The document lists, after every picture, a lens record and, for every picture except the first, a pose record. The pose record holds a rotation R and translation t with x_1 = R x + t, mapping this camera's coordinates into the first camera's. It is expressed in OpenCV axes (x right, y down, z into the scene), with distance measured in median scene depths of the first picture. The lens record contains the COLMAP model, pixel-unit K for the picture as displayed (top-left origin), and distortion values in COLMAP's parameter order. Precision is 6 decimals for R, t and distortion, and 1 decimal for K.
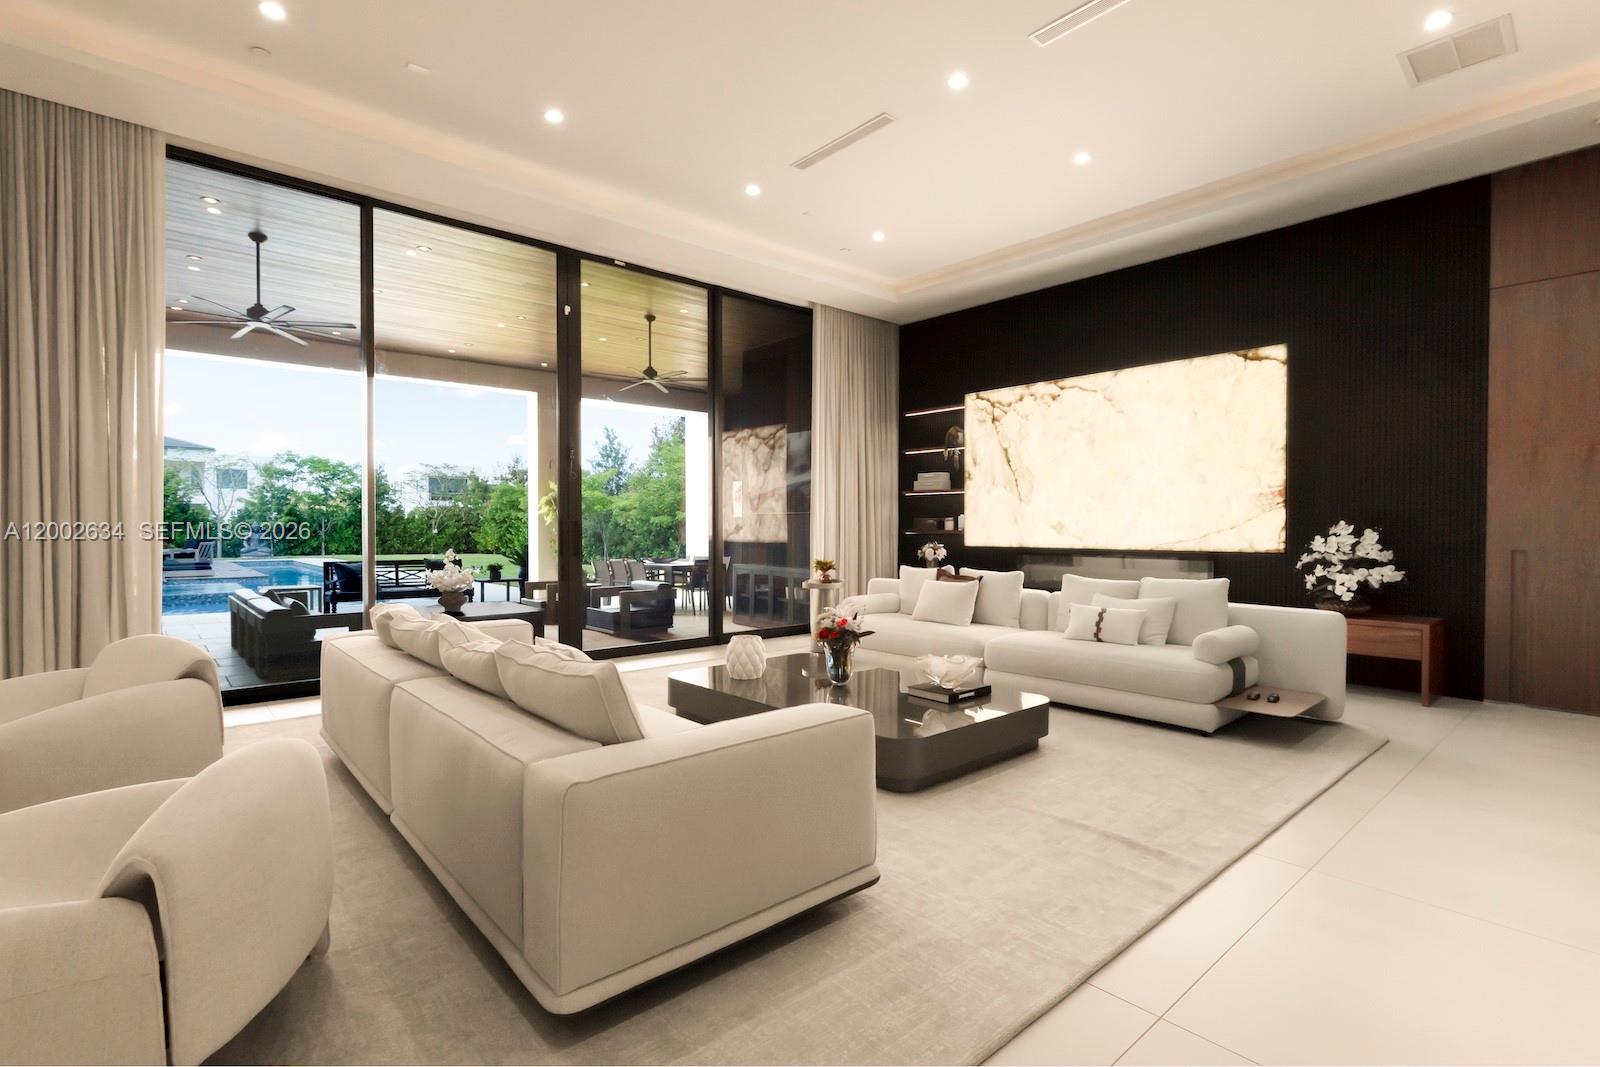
lens RADIAL K [[777.9, 0, 803.3], [0, 777.9, 536.8], [0, 0, 1]] dist [0.001933, 0.000226]
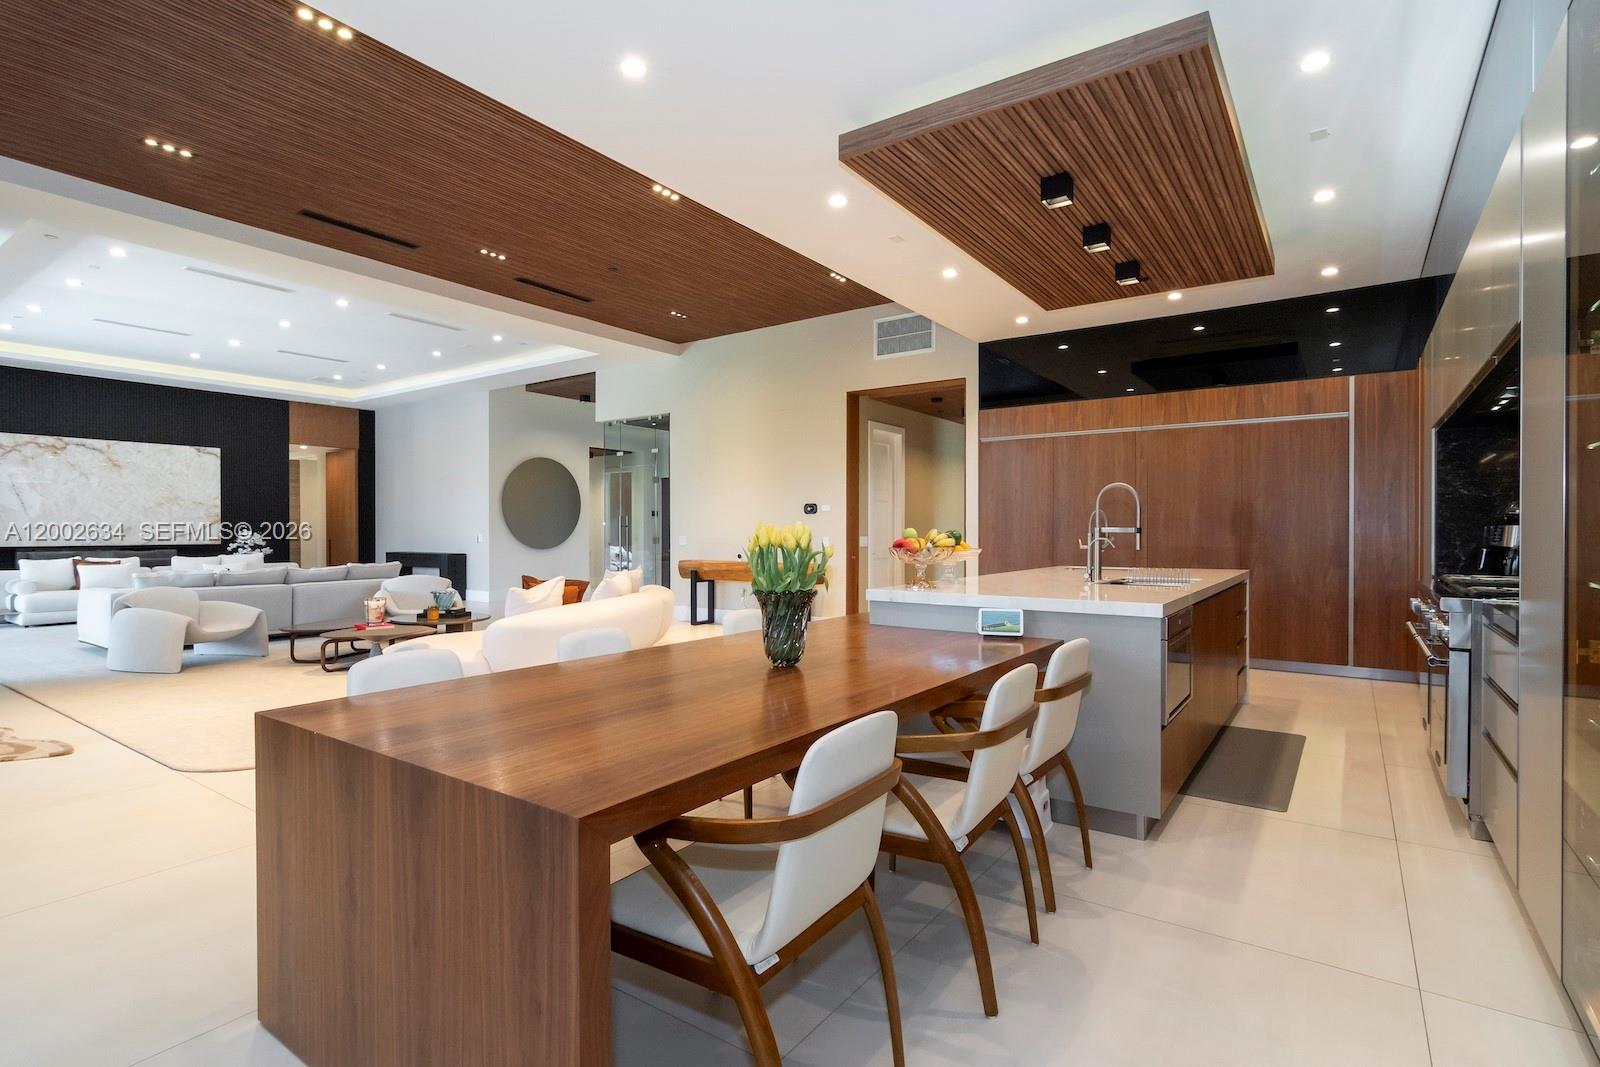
lens RADIAL K [[777.9, 0, 825.7], [0, 777.9, 533.1], [0, 0, 1]] dist [0.001933, 0.000226]
pose [[-0.260502, -0.004756, 0.965462, -1.474937], [0.014433, 0.999857, 0.008820, -0.002777], [-0.965365, 0.016232, -0.260396, -0.053327]]
